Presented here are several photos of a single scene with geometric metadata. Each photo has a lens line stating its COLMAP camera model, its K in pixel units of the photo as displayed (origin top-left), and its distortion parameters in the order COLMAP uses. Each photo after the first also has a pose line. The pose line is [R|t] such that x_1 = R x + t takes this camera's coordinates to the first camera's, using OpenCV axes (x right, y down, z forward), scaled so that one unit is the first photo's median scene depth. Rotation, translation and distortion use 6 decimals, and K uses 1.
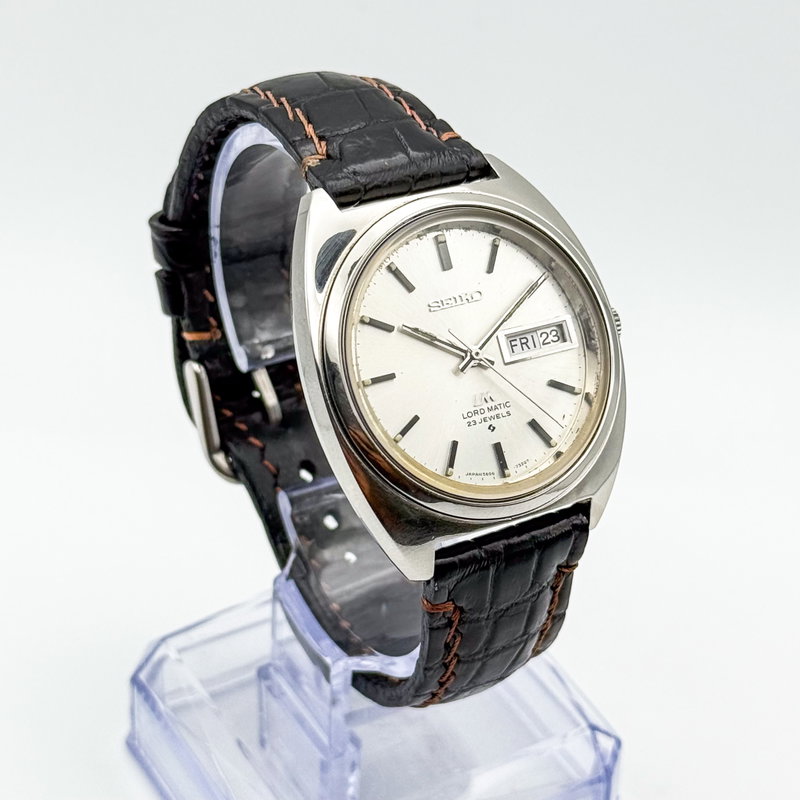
lens RADIAL K [[2442.0, 0, 355.4], [0, 2442.0, 365.7], [0, 0, 1]] dist [0.794528, -0.539538]
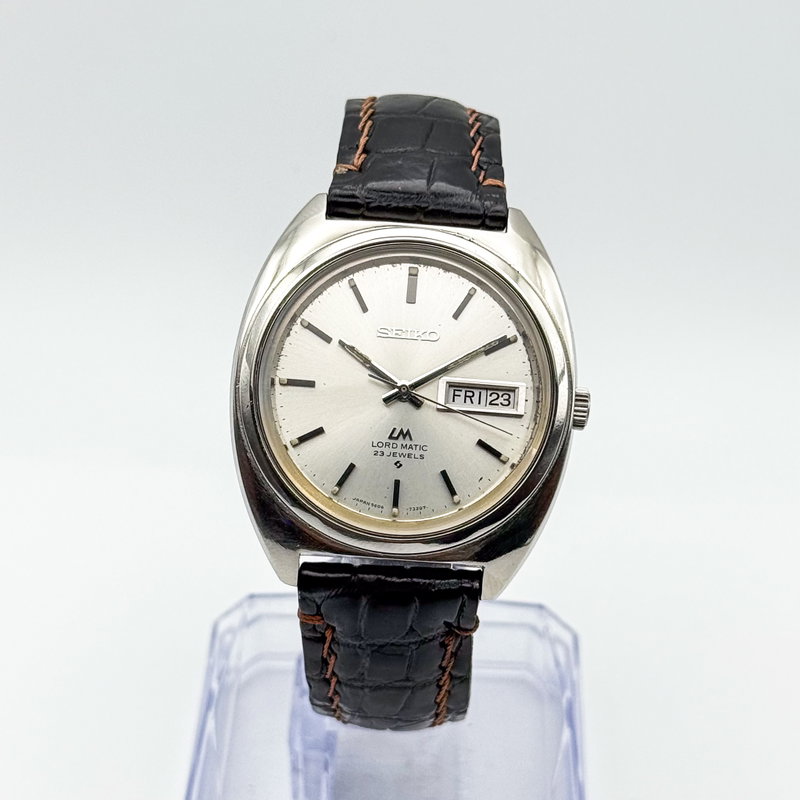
lens RADIAL K [[2442.0, 0, 355.4], [0, 2442.0, 365.7], [0, 0, 1]] dist [0.794528, -0.539538]
pose [[0.845330, 0.280398, -0.454747, 0.480967], [-0.287750, 0.956144, 0.054661, -0.062570], [0.450131, 0.084647, 0.888942, 0.093092]]
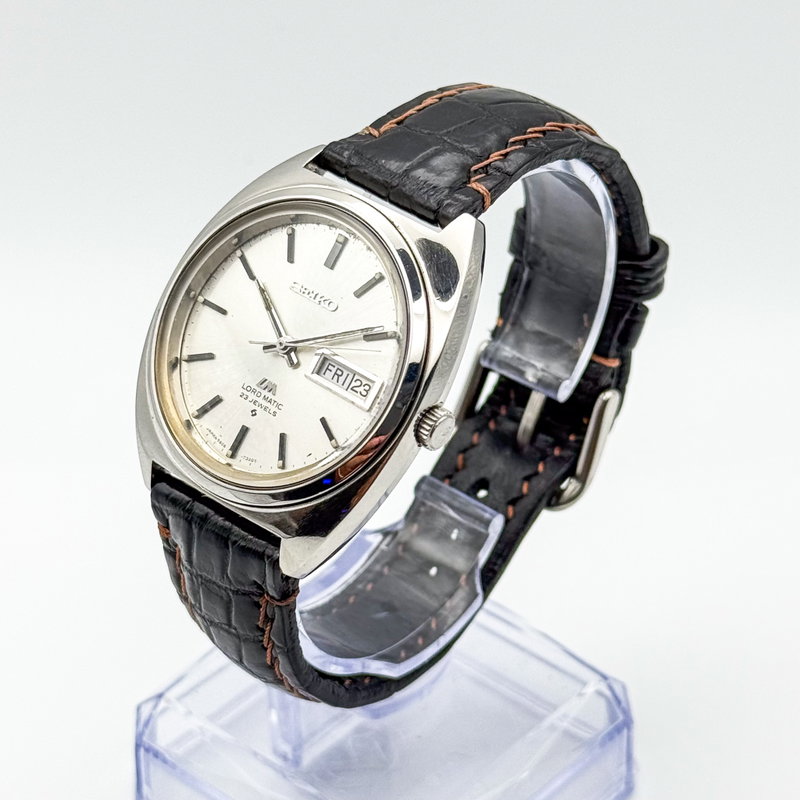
lens RADIAL K [[2442.0, 0, 355.4], [0, 2442.0, 365.7], [0, 0, 1]] dist [0.794528, -0.539538]
pose [[0.290944, 0.482974, -0.825886, 0.882123], [-0.512456, 0.807627, 0.291767, -0.302875], [0.807924, 0.338342, 0.482477, 0.533280]]
